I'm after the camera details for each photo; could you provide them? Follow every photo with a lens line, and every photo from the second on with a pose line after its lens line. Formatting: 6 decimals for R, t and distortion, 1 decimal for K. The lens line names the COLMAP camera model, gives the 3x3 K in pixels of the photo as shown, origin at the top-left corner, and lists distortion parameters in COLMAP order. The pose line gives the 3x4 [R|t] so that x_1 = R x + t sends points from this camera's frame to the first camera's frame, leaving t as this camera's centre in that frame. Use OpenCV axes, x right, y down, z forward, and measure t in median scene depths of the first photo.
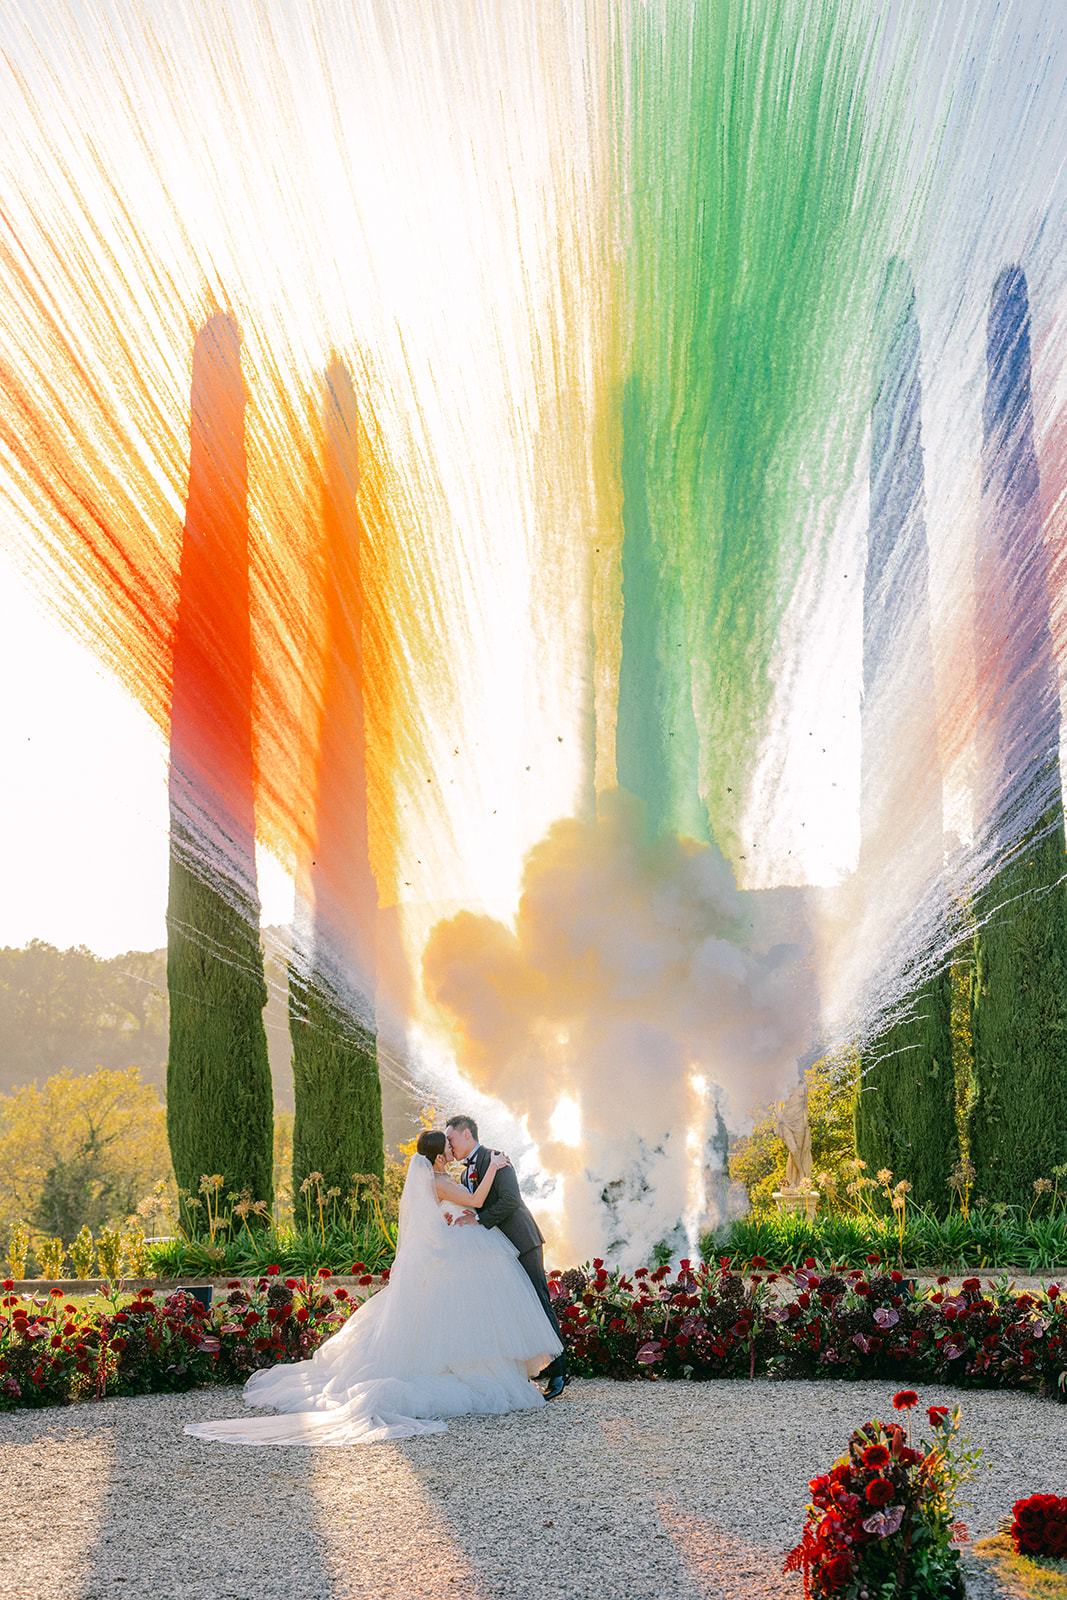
lens RADIAL K [[2289.1, 0, 537.1], [0, 2289.1, 804.4], [0, 0, 1]] dist [0.009907, 0.000000]
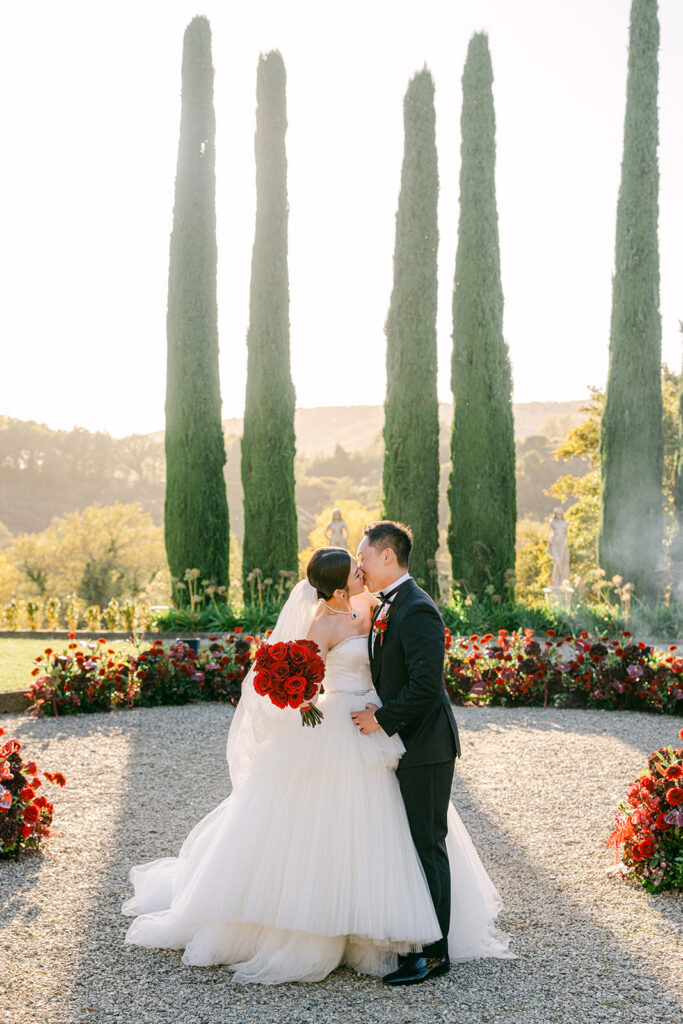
lens RADIAL K [[1398.6, 0, 311.8], [0, 1398.6, 496.8], [0, 0, 1]] dist [0.008774, 0.000000]
pose [[0.998639, 0.021459, -0.047527, -0.013788], [-0.016299, 0.994190, 0.106400, 0.006427], [0.049534, -0.105481, 0.993187, 0.040176]]
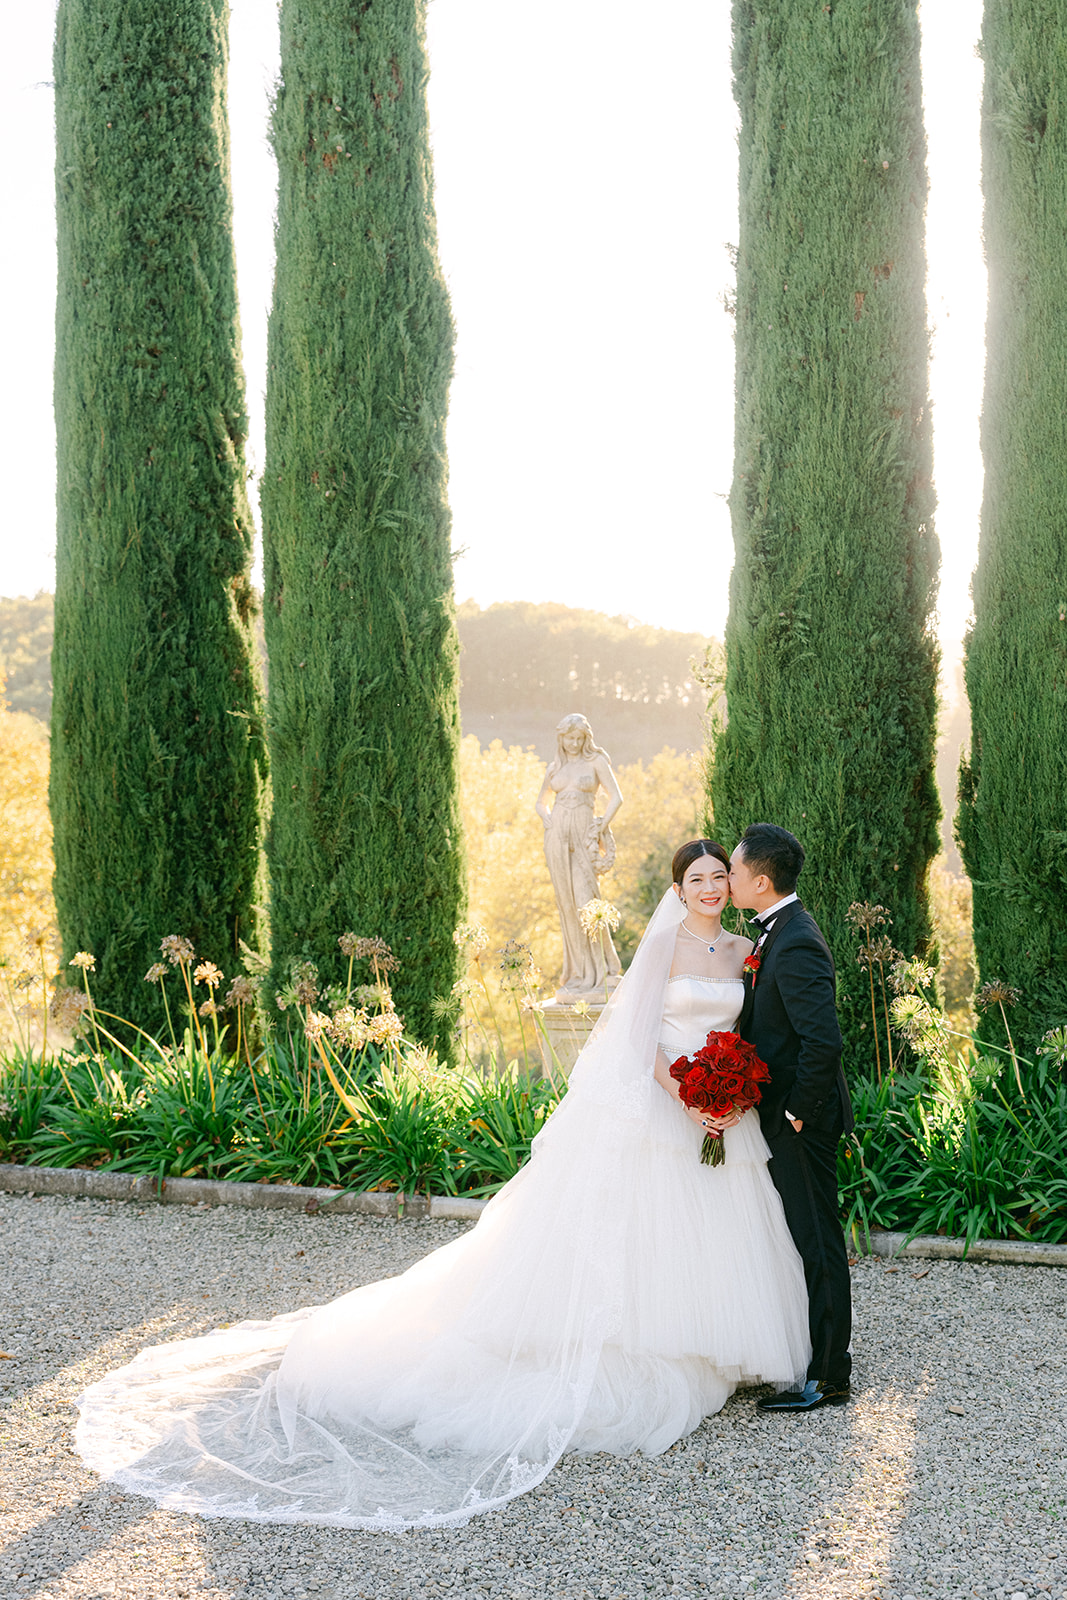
lens RADIAL K [[2185.3, 0, 547.1], [0, 2185.3, 793.2], [0, 0, 1]] dist [0.008774, 0.000000]
pose [[0.952456, 0.018385, -0.304121, 0.092625], [0.021914, 0.991459, 0.128567, 0.086142], [0.303888, -0.129119, 0.943918, 0.659617]]
